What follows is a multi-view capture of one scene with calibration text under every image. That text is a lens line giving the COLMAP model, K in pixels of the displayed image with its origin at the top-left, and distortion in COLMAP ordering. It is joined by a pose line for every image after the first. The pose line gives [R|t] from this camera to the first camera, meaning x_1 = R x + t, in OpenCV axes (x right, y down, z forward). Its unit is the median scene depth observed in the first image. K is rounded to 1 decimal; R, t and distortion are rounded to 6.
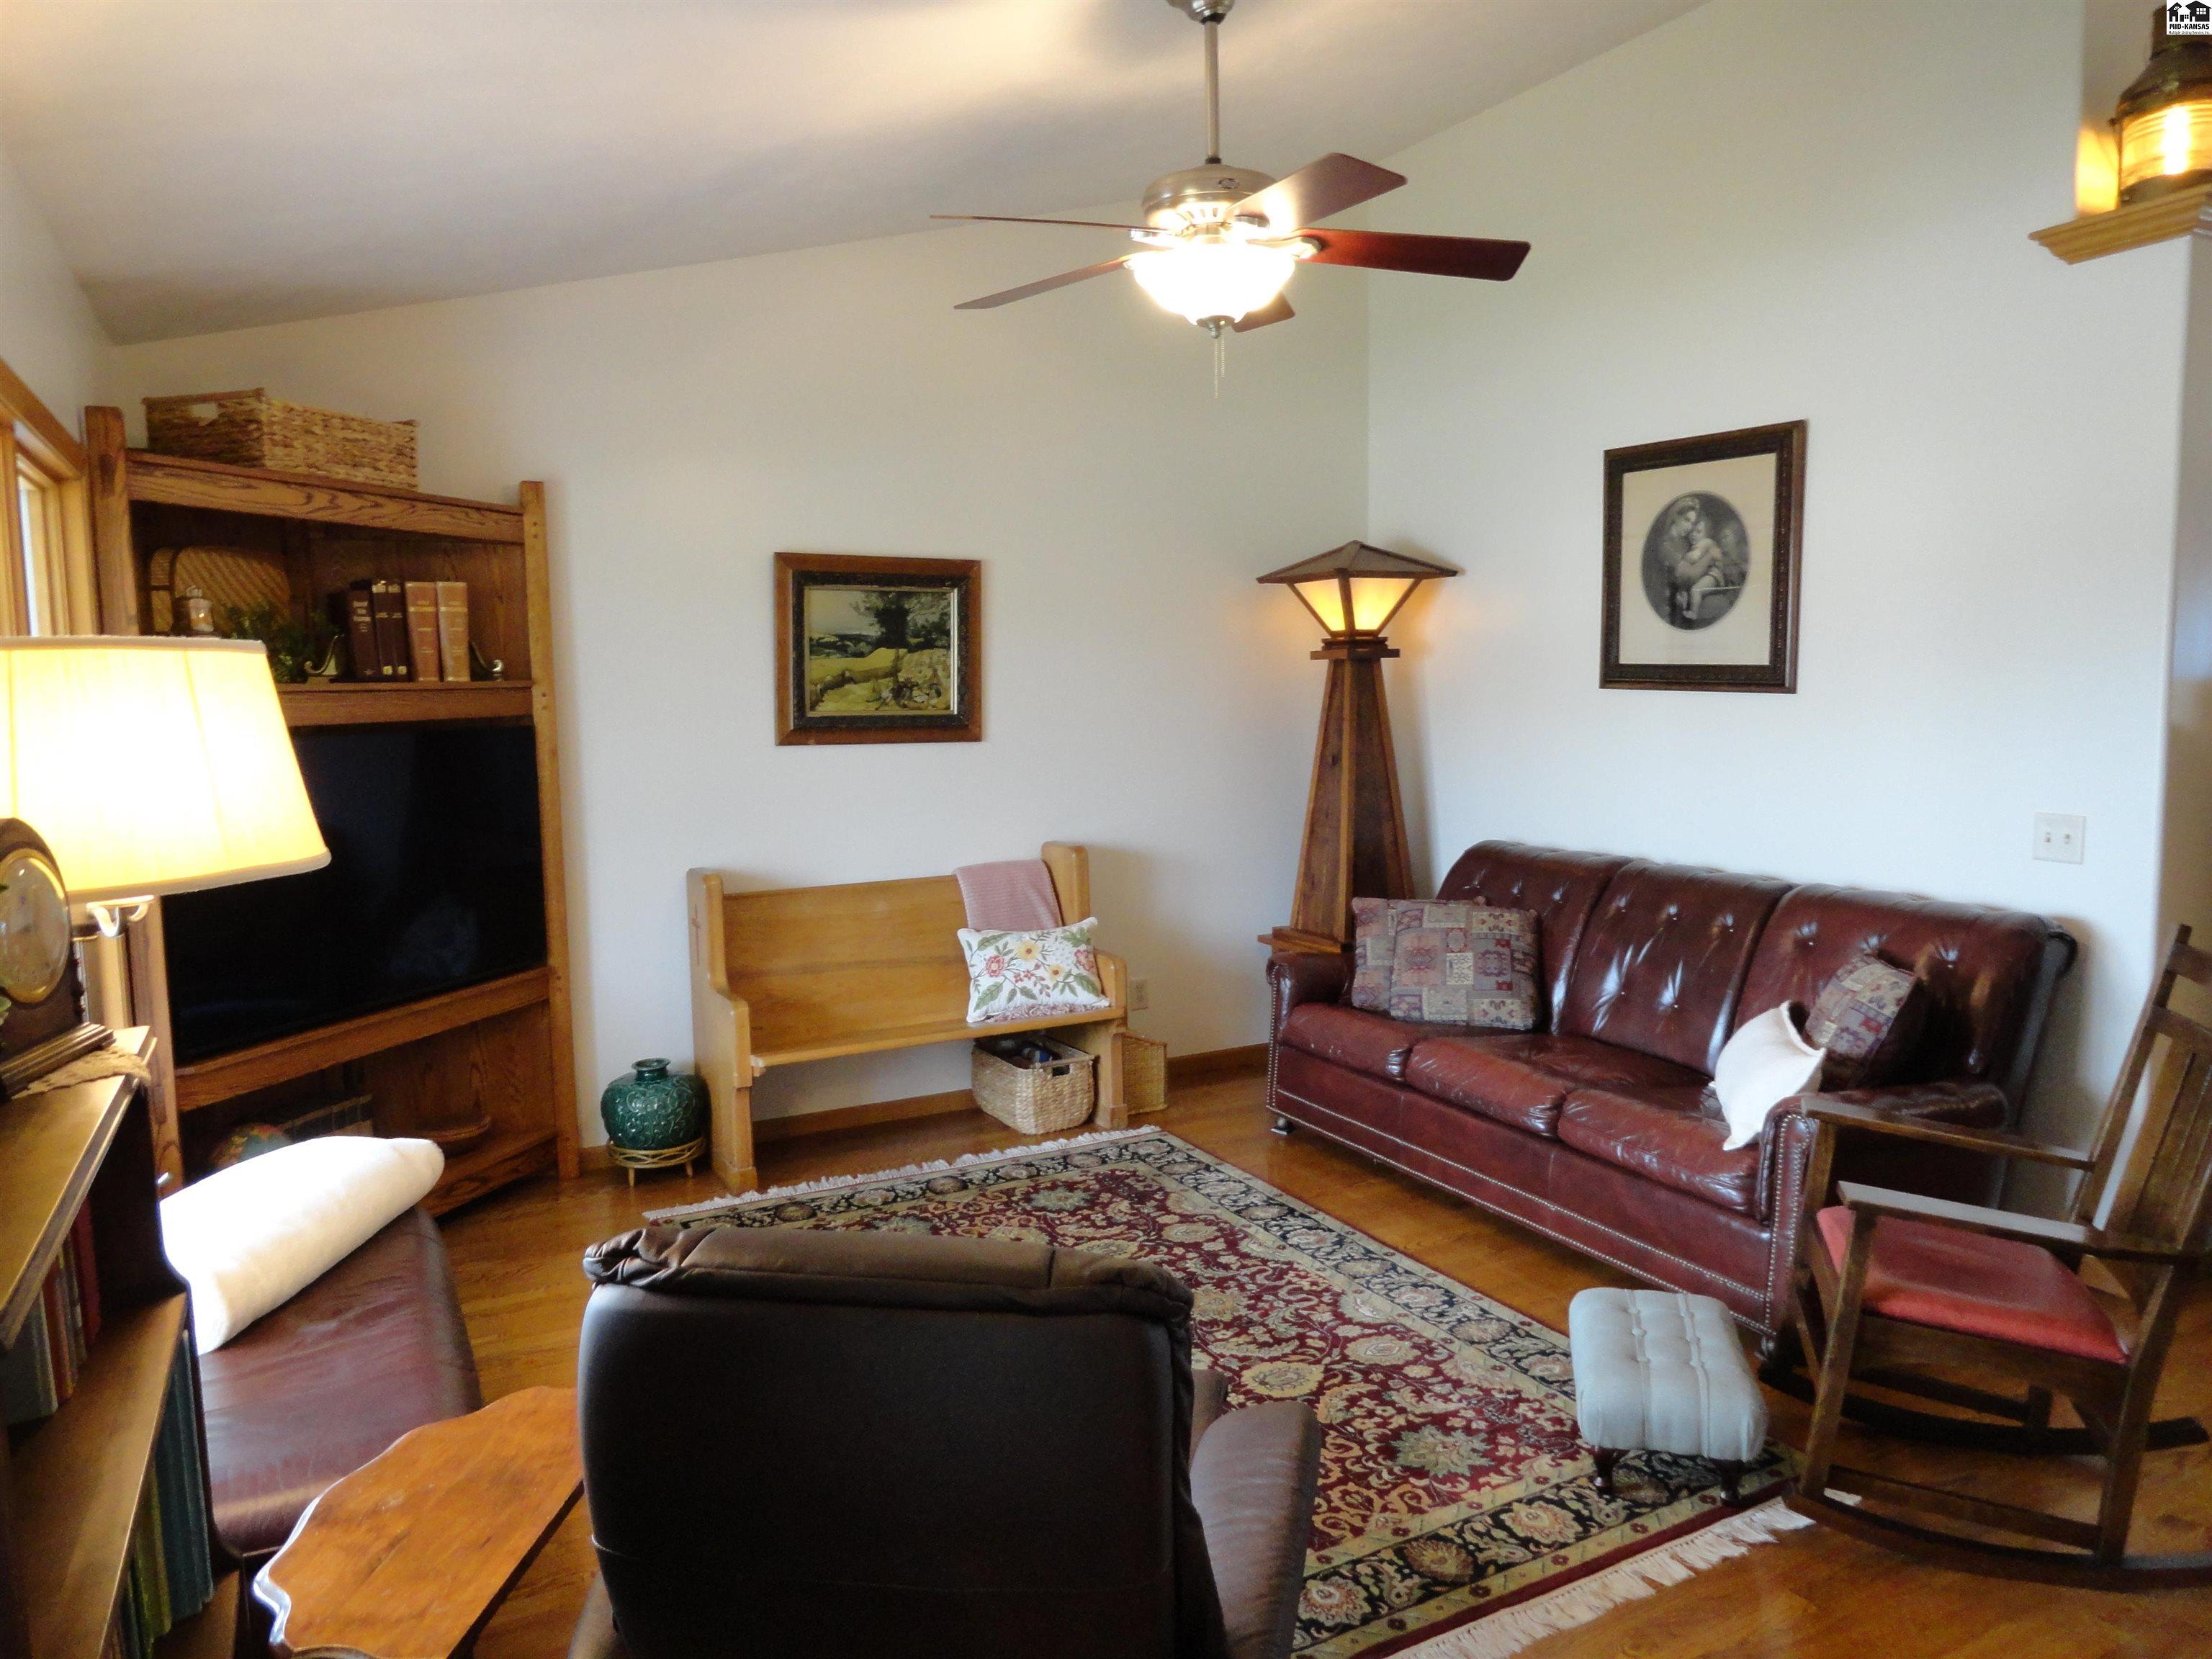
lens RADIAL K [[1517.6, 0, 1115.1], [0, 1517.6, 836.3], [0, 0, 1]] dist [0.002401, 0.002166]
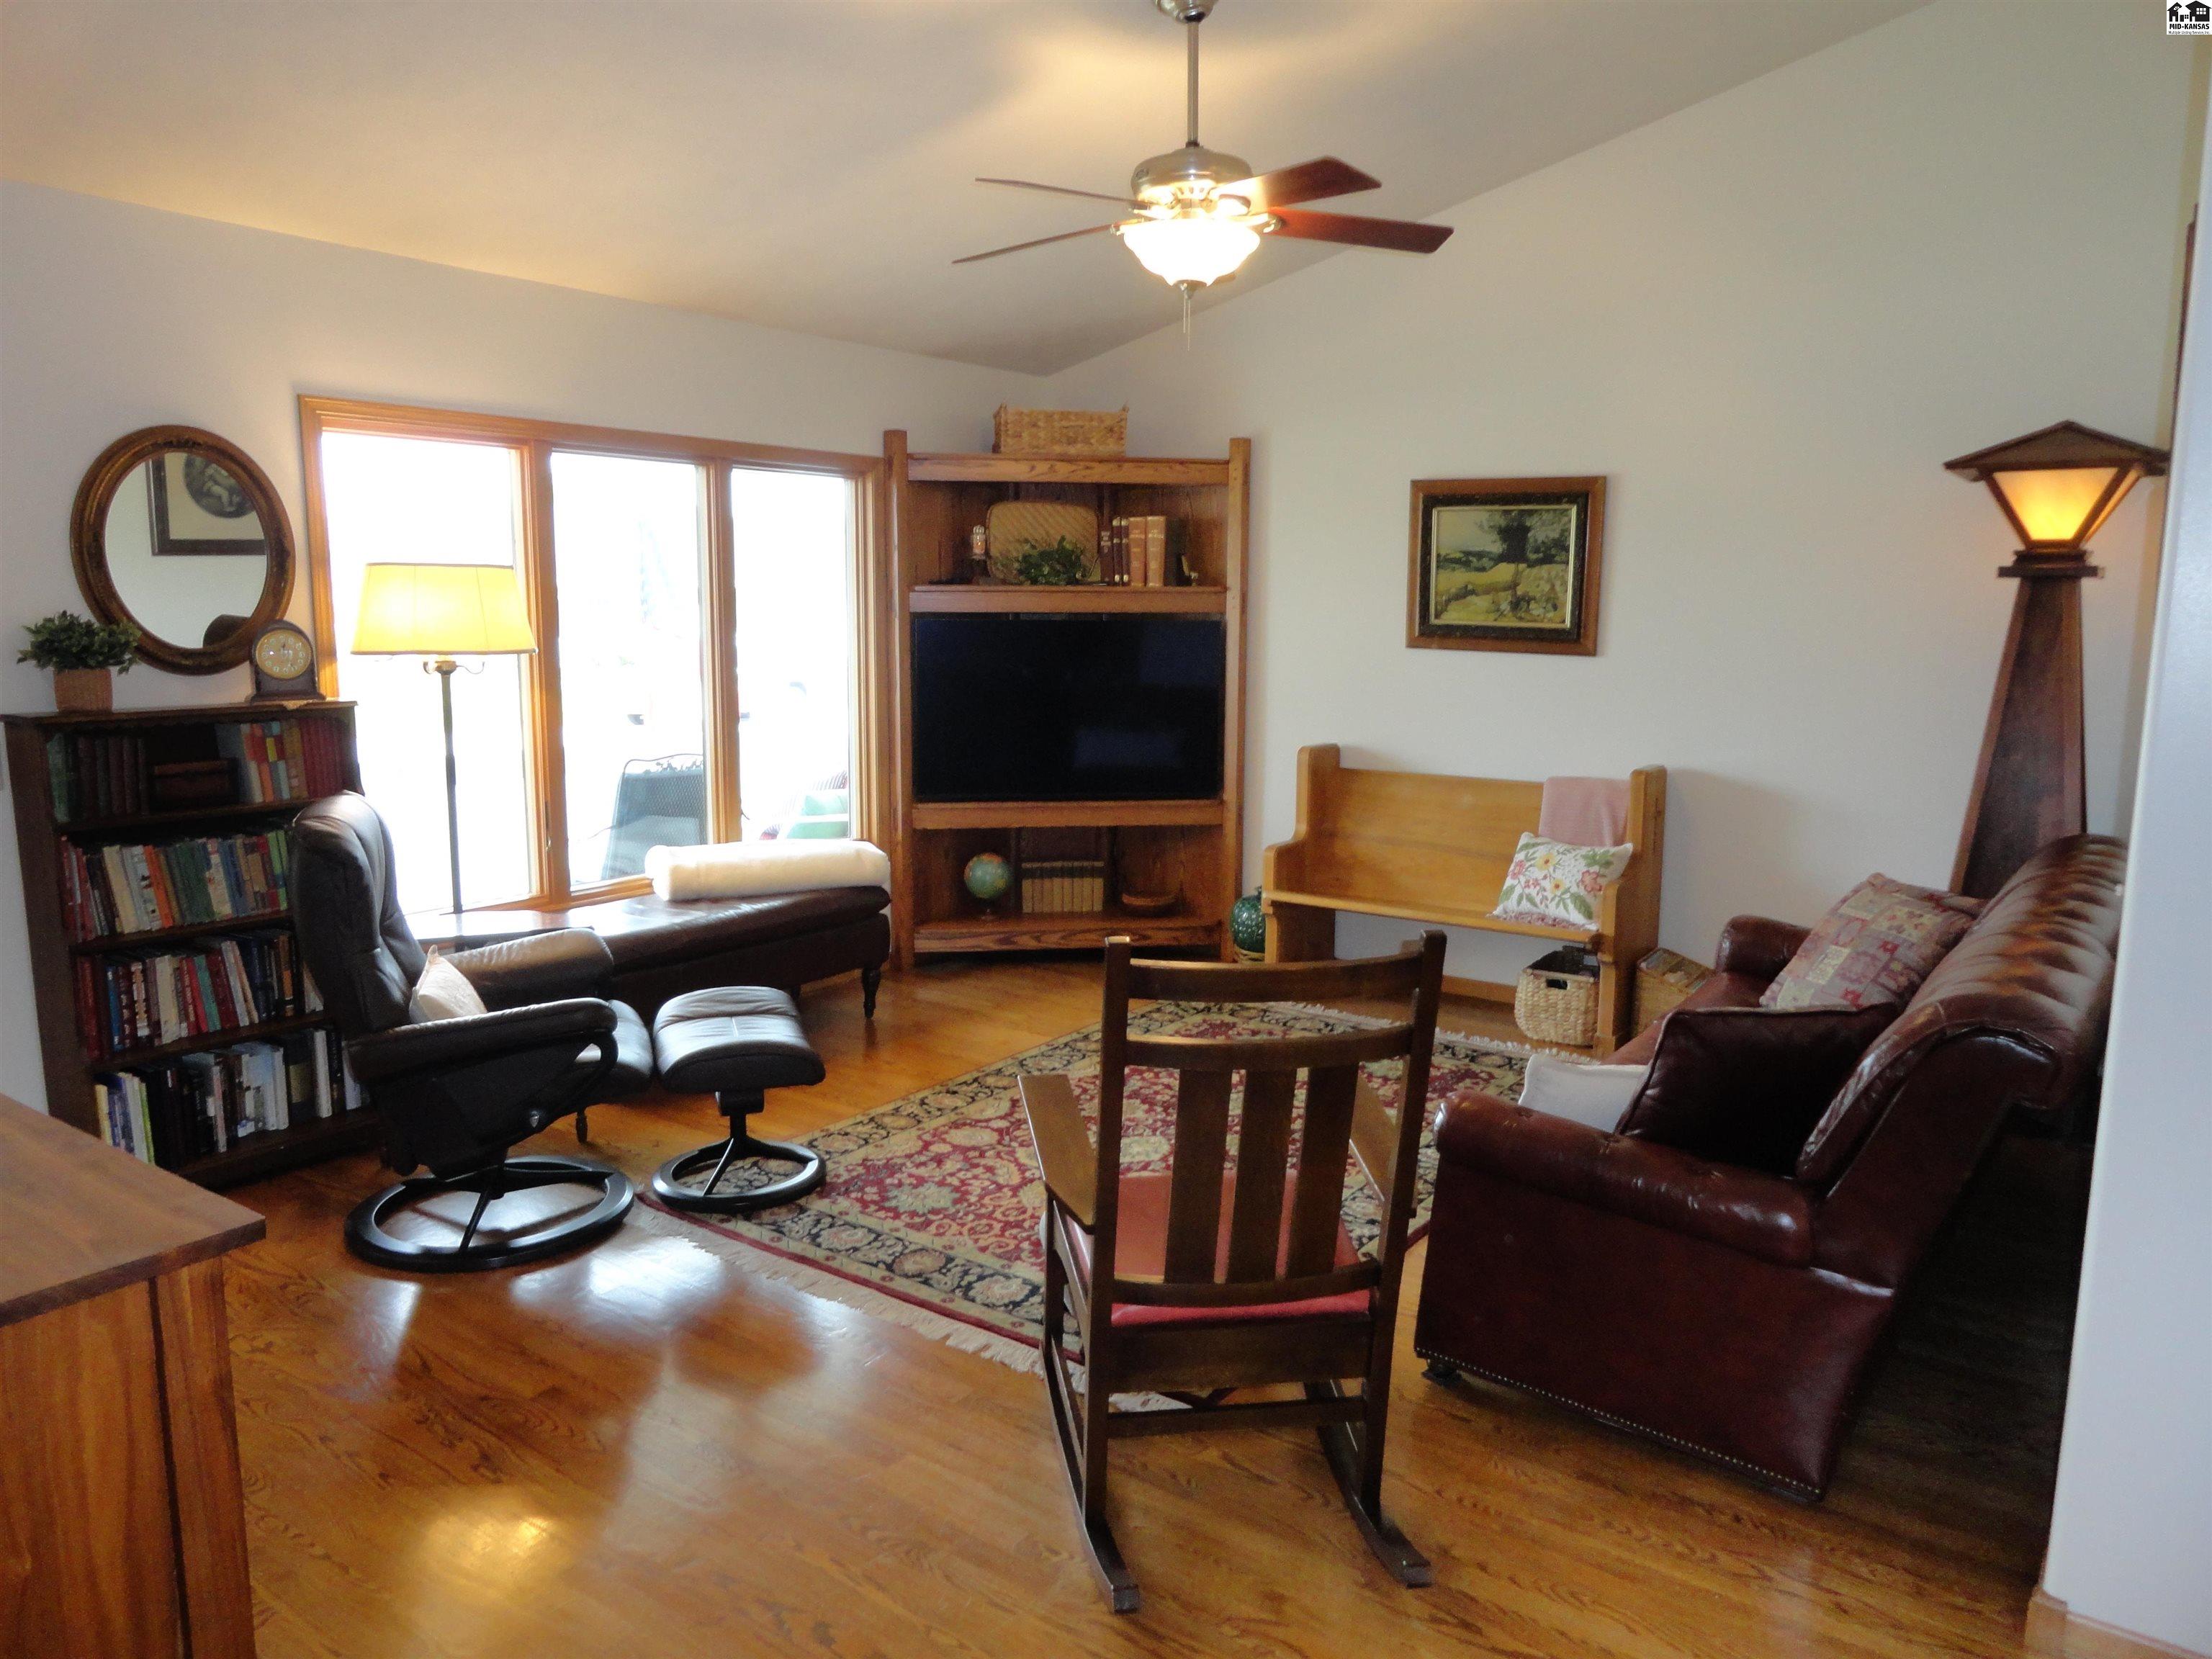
lens RADIAL K [[1520.0, 0, 1119.2], [0, 1520.0, 827.7], [0, 0, 1]] dist [-0.003102, 0.002573]
pose [[0.448436, 0.155566, -0.880173, 0.731305], [-0.109812, 0.986866, 0.118475, -0.037742], [0.887044, 0.043525, 0.459629, 0.278197]]
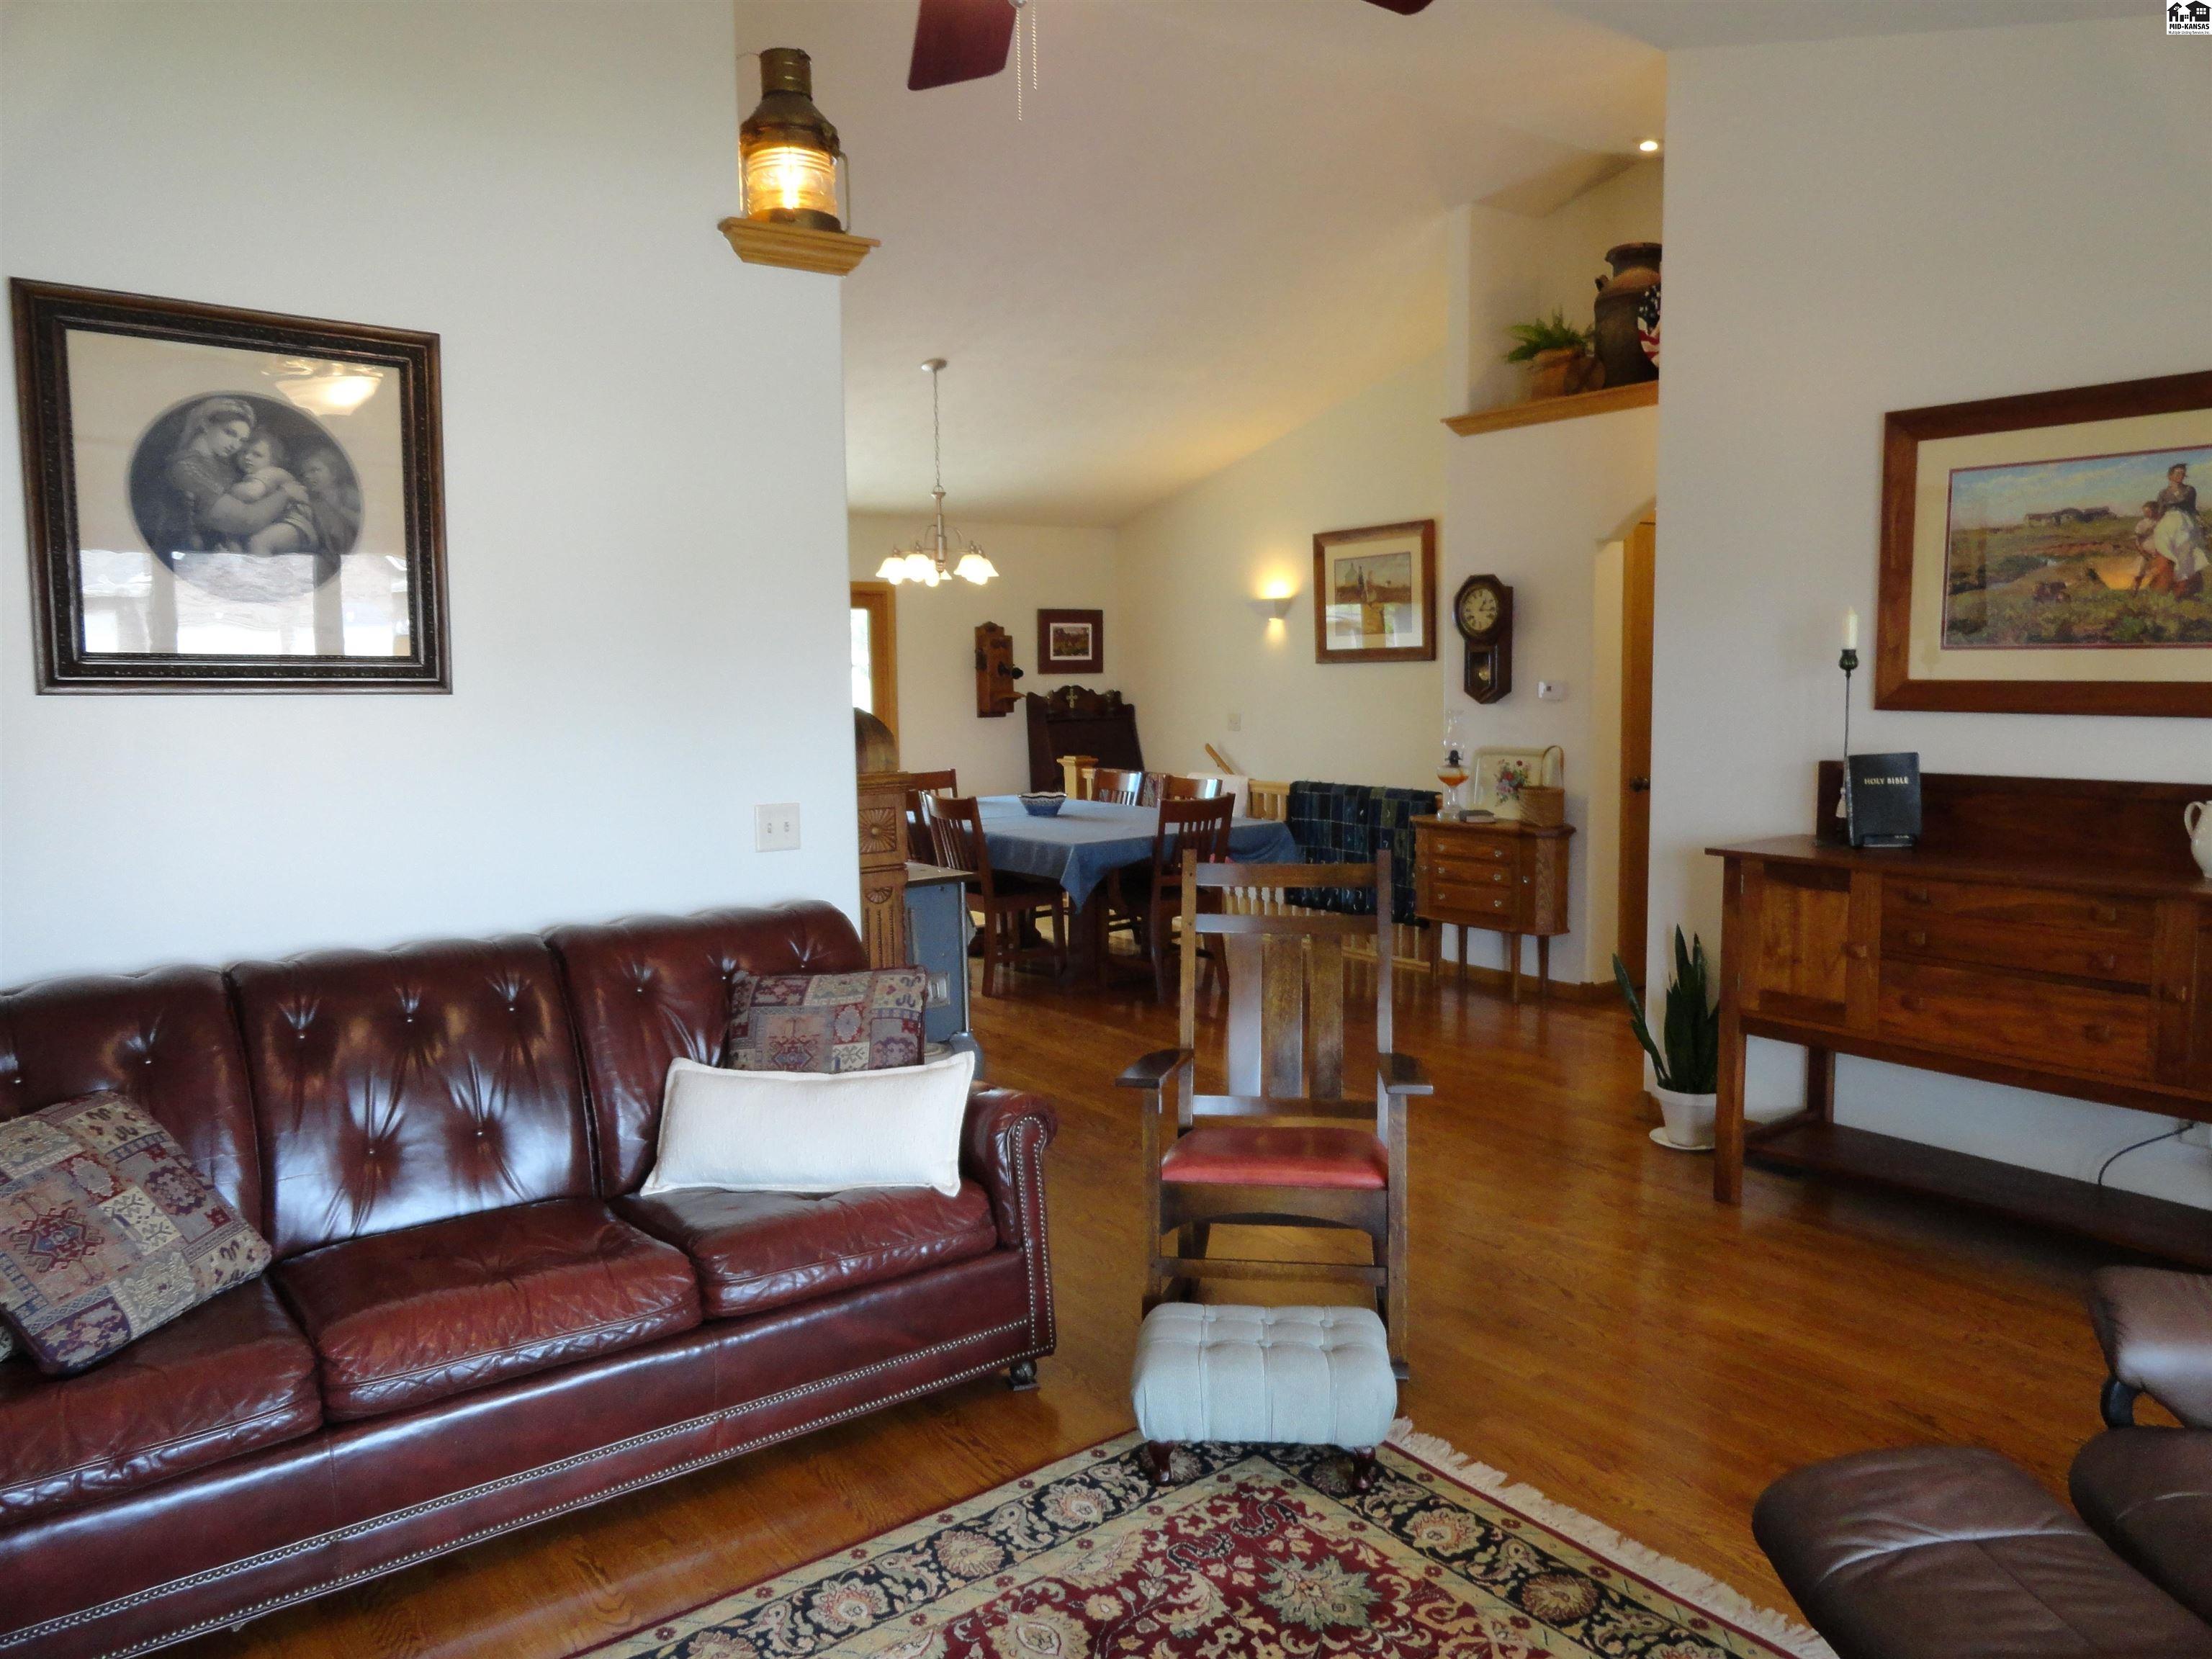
lens RADIAL K [[1520.0, 0, 1119.2], [0, 1520.0, 827.7], [0, 0, 1]] dist [-0.003102, 0.002573]
pose [[-0.156415, -0.083664, 0.984142, -0.319344], [0.123588, 0.986917, 0.103542, -0.057423], [-0.979929, 0.137824, -0.144029, 0.696745]]
